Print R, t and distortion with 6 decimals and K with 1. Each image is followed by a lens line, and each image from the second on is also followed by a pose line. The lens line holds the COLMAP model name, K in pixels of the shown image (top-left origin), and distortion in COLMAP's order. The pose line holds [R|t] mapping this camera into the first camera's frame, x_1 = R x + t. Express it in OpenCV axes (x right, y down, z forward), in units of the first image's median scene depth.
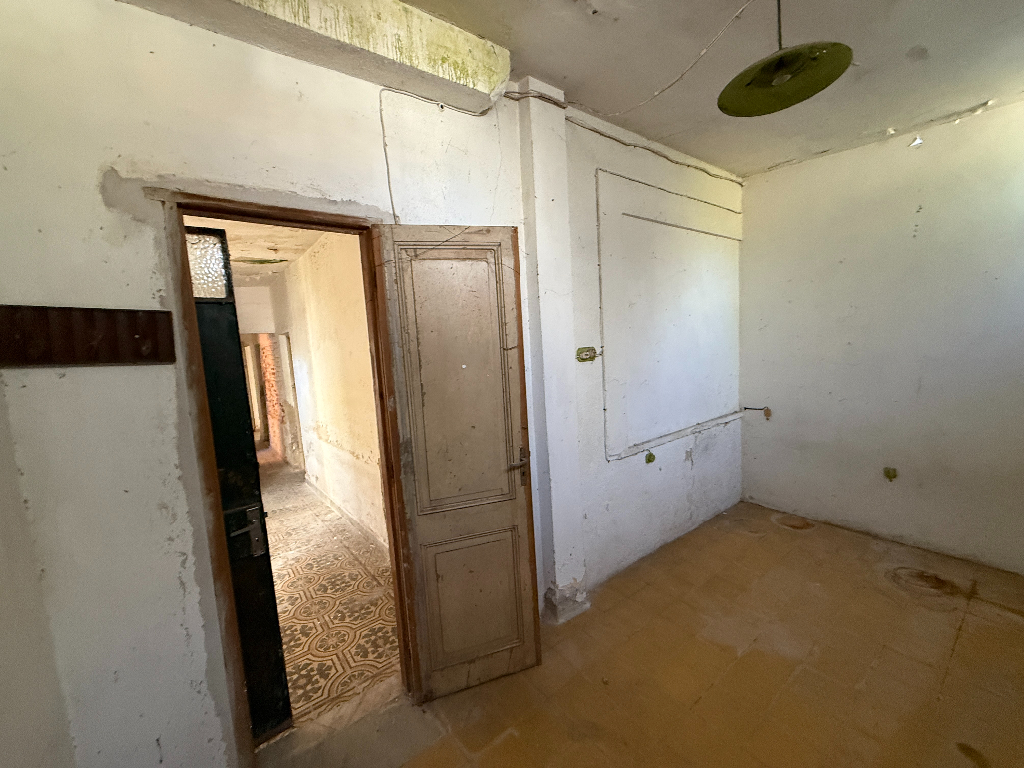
lens RADIAL K [[408.7, 0, 511.4], [0, 408.7, 387.9], [0, 0, 1]] dist [-0.003572, 0.000693]
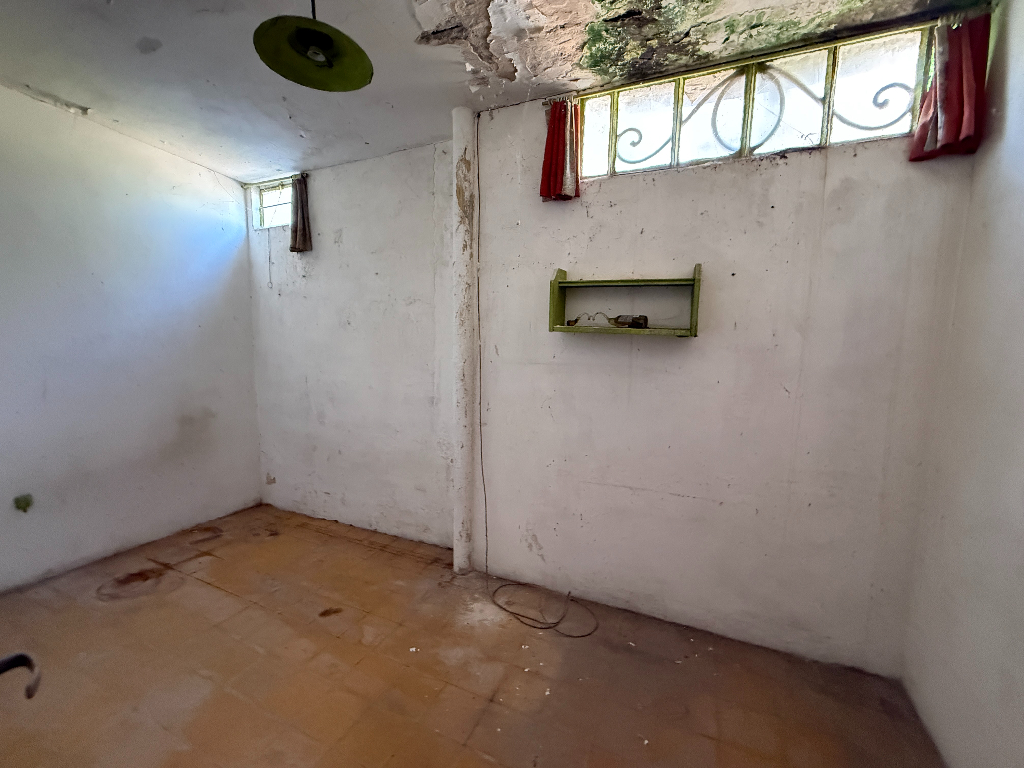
lens RADIAL K [[408.7, 0, 511.6], [0, 408.7, 379.2], [0, 0, 1]] dist [-0.003572, 0.000693]
pose [[-0.474692, -0.030534, 0.879622, -0.254933], [0.119404, 0.987925, 0.098730, 0.007296], [-0.872015, 0.151897, -0.465314, 0.584554]]
